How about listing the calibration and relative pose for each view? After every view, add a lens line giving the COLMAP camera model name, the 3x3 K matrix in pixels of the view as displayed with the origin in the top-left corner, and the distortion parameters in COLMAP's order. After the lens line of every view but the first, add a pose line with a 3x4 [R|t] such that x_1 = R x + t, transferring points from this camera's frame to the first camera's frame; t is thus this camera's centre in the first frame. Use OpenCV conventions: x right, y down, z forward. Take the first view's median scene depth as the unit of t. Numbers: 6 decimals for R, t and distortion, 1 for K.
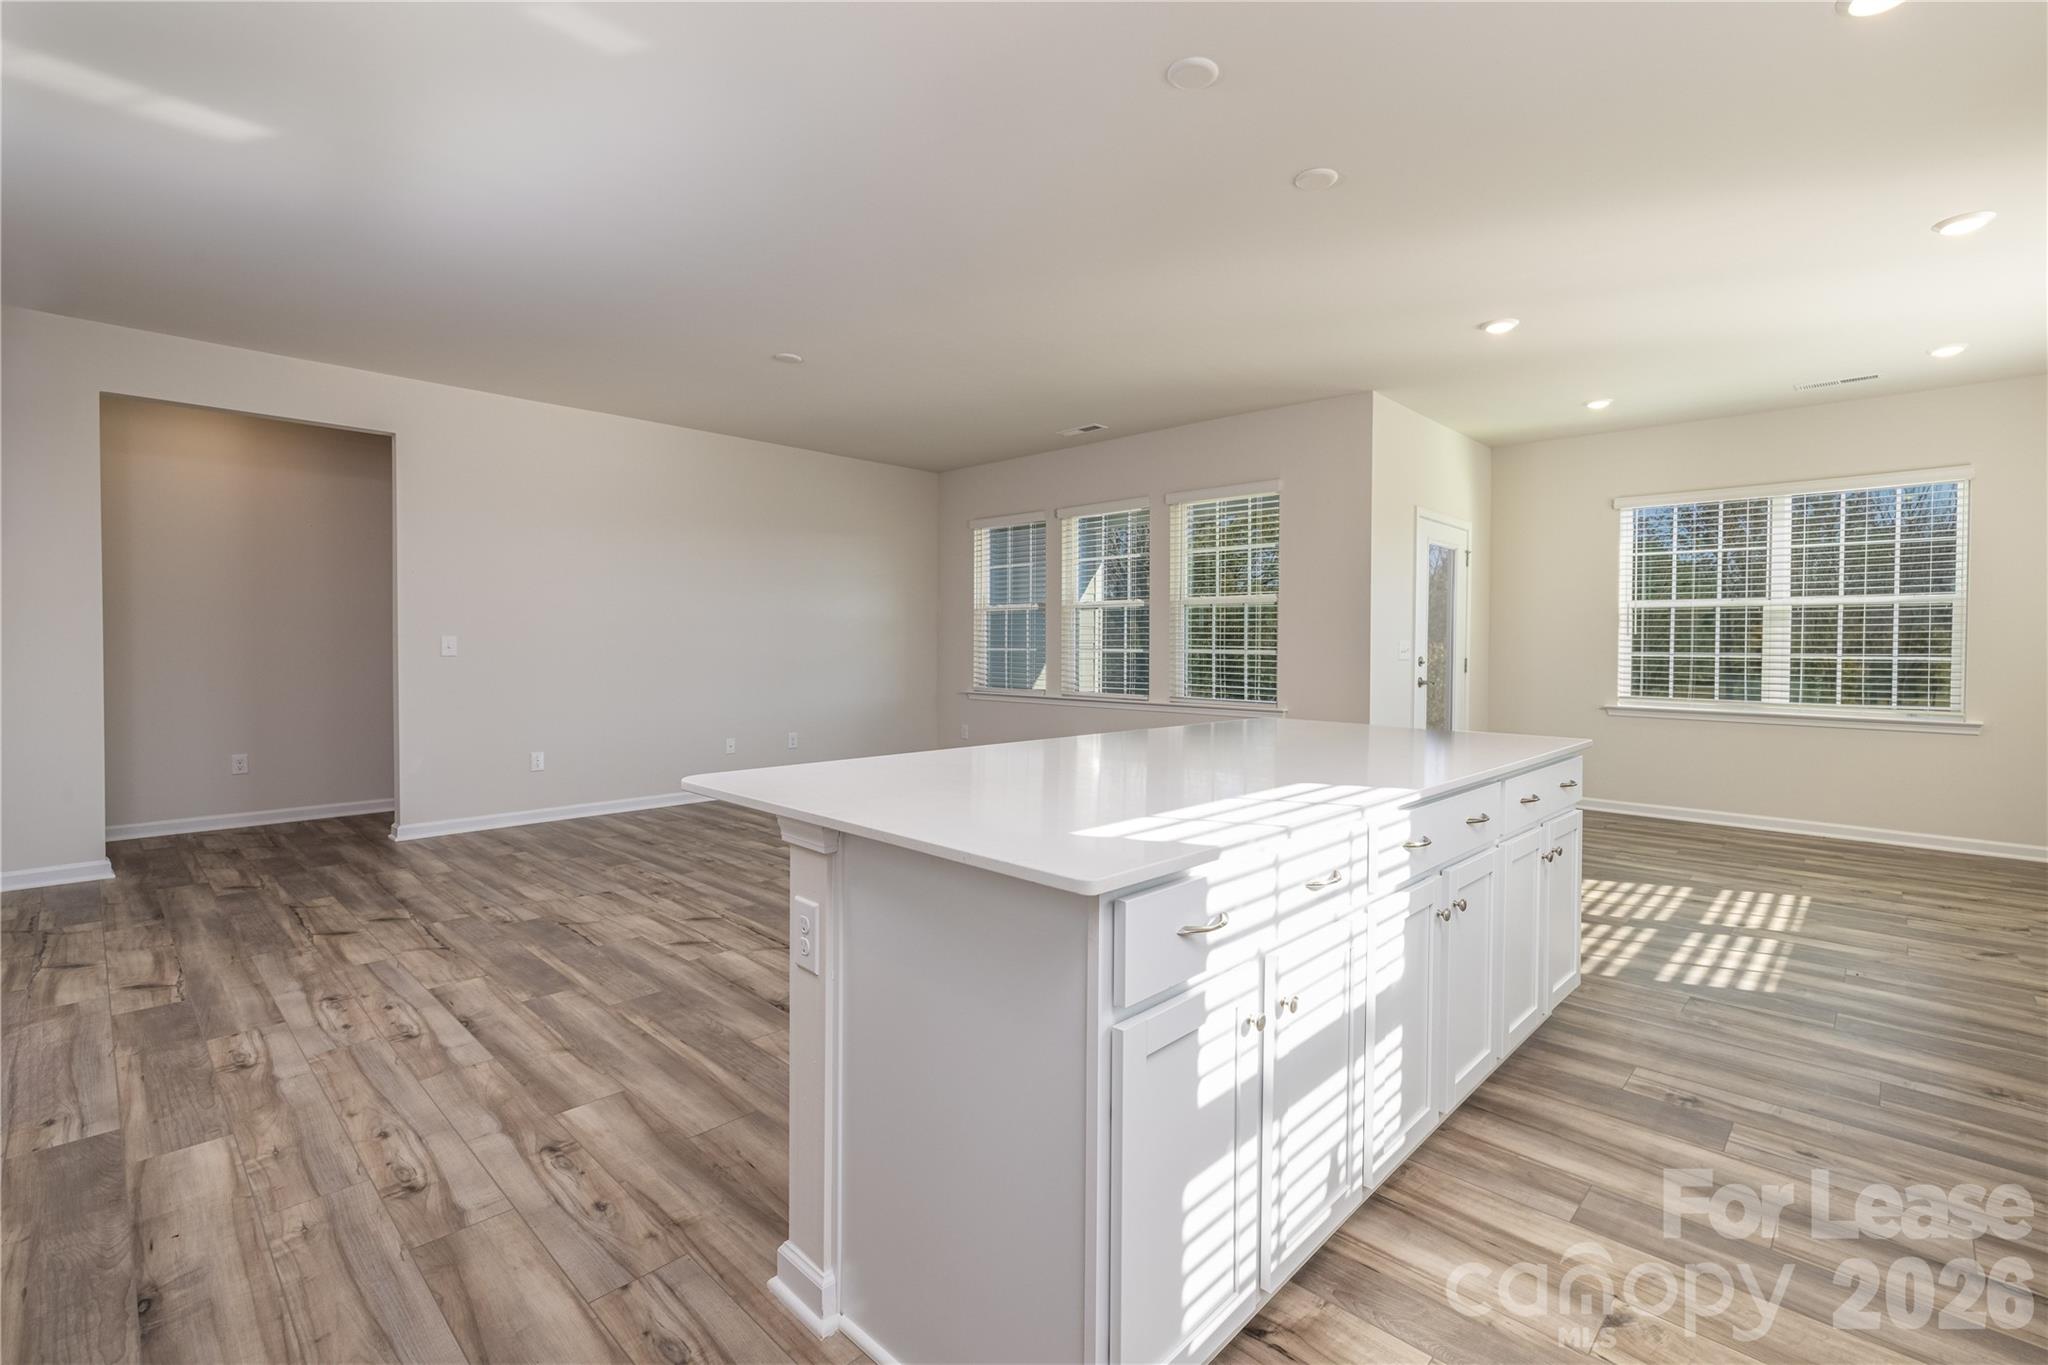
lens RADIAL K [[909.9, 0, 1082.0], [0, 909.9, 649.8], [0, 0, 1]] dist [0.000998, -0.000112]
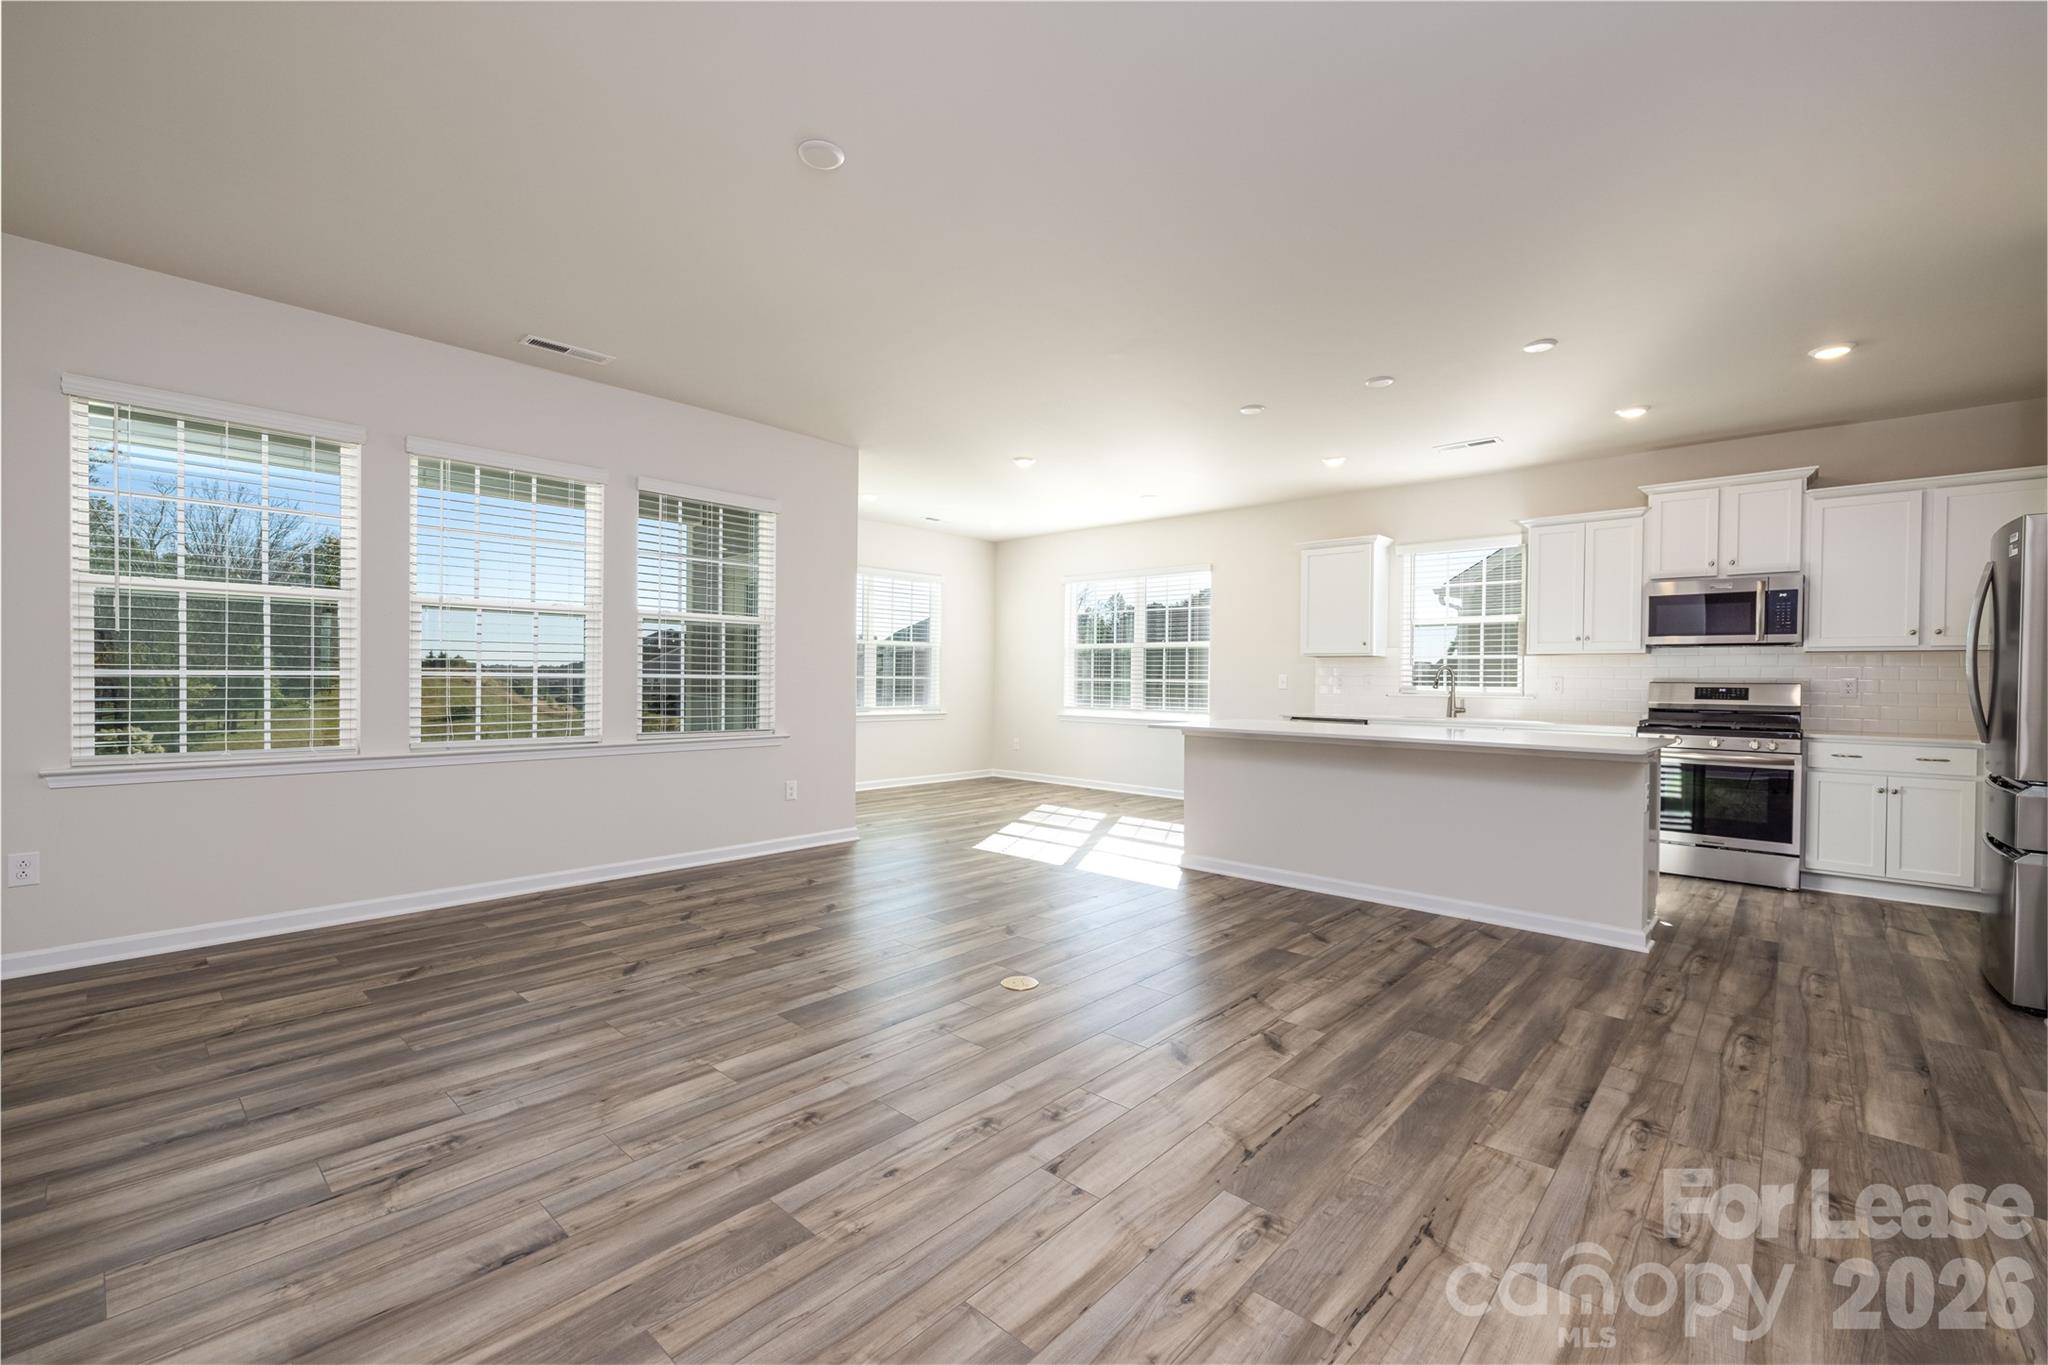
lens RADIAL K [[856.7, 0, 1029.6], [0, 856.7, 678.9], [0, 0, 1]] dist [-0.000505, 0.000396]
pose [[-0.003626, -0.008720, 0.999955, -0.824612], [-0.006531, 0.999941, 0.008696, -0.005683], [-0.999972, -0.006499, -0.003683, 0.845798]]
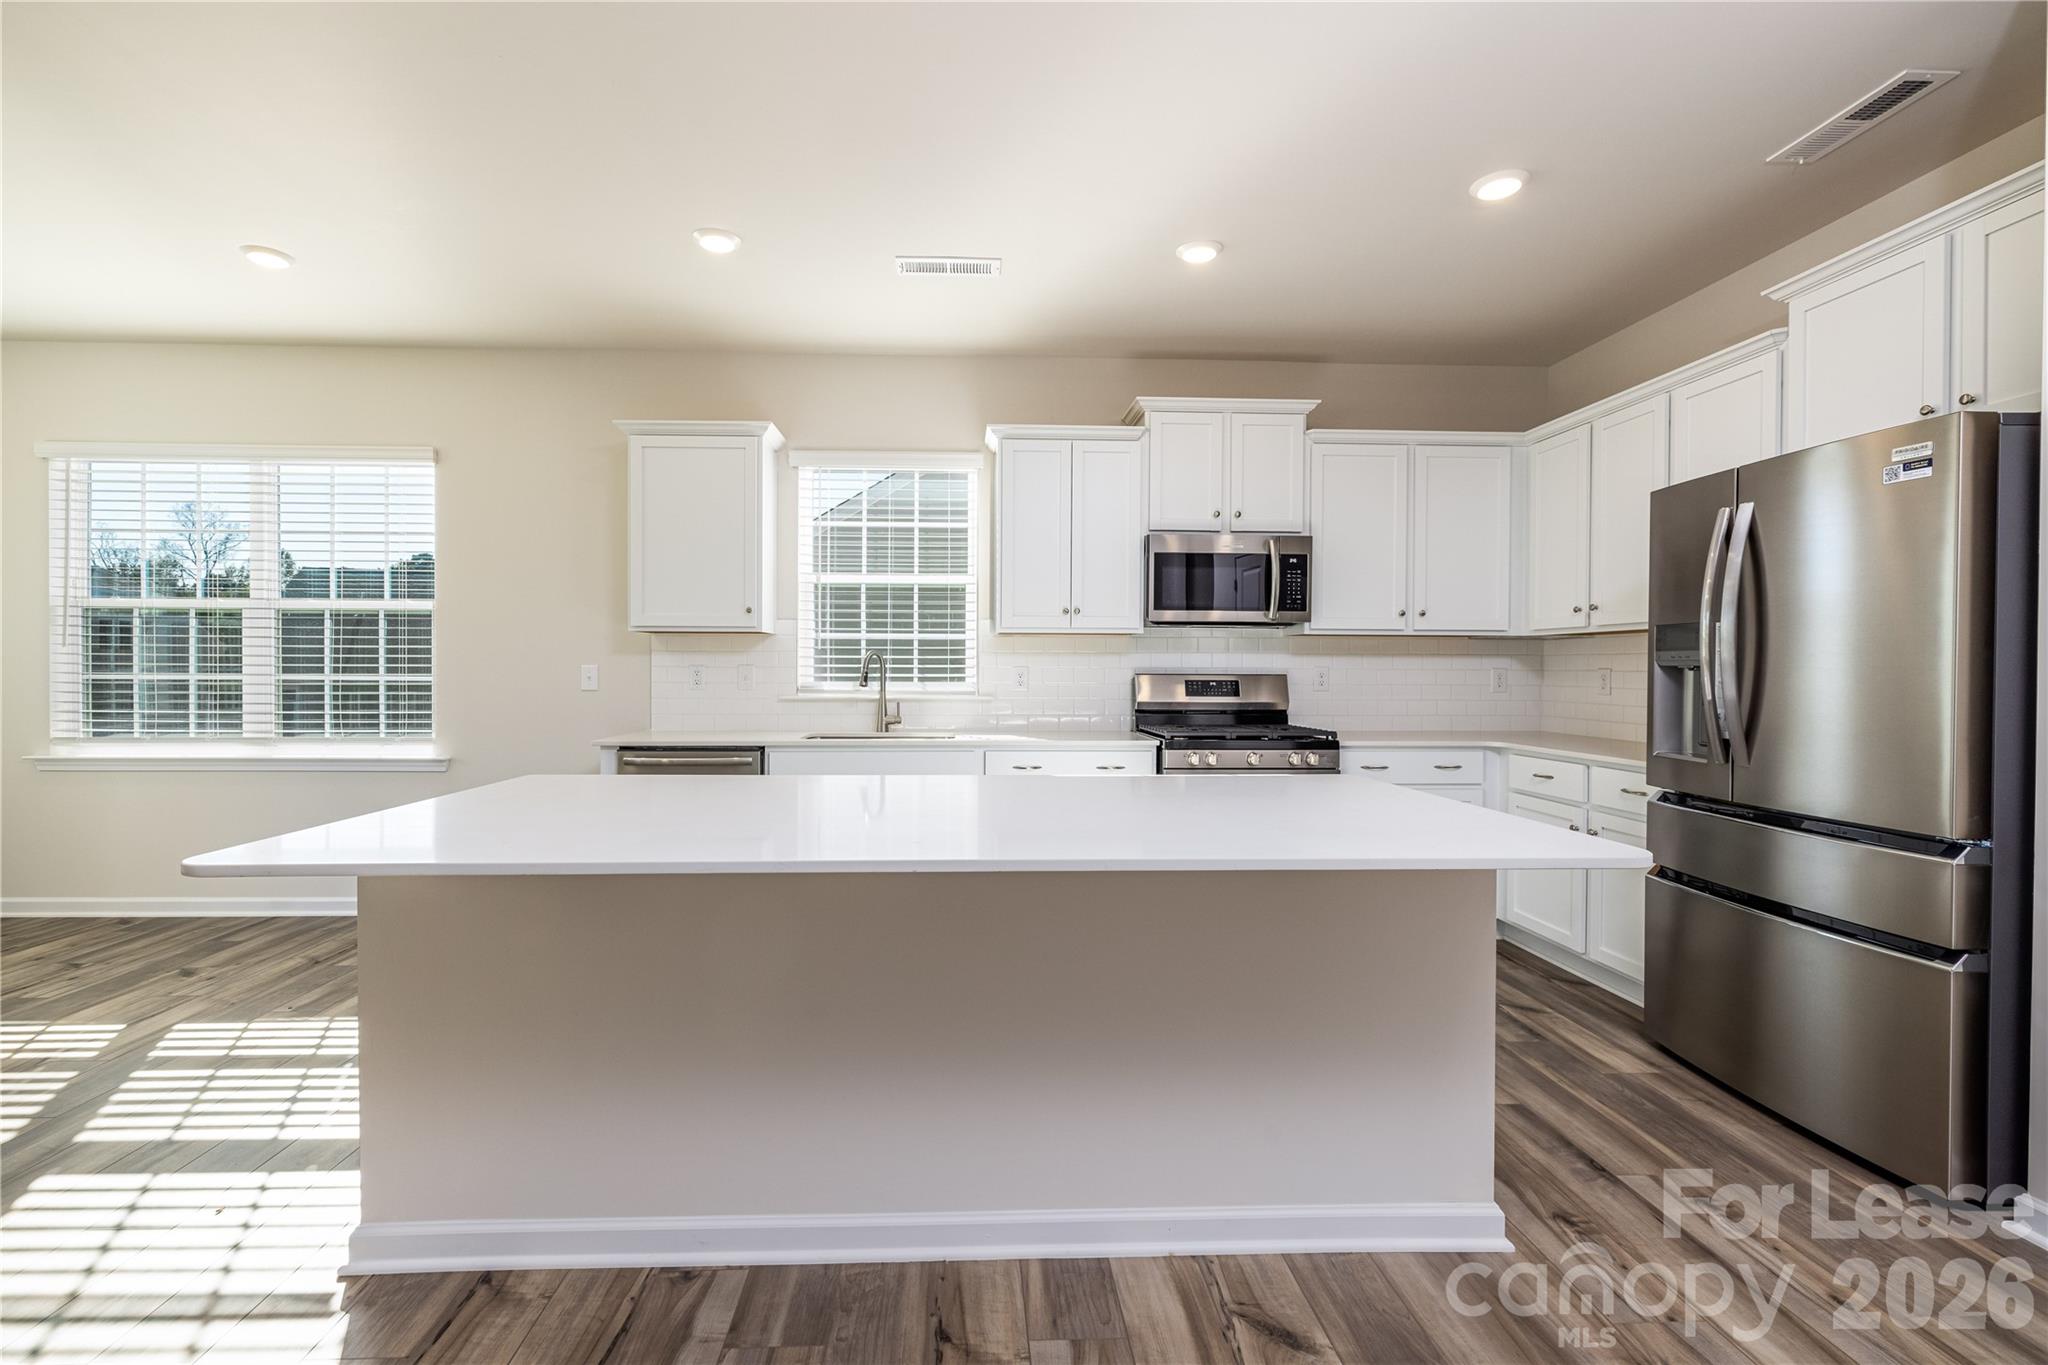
lens RADIAL K [[856.7, 0, 984.3], [0, 856.7, 679.4], [0, 0, 1]] dist [-0.000505, 0.000396]
pose [[-0.706243, -0.019438, 0.707703, -0.189695], [-0.005776, 0.999748, 0.021696, -0.008463], [-0.707946, 0.011234, -0.706177, 0.713076]]
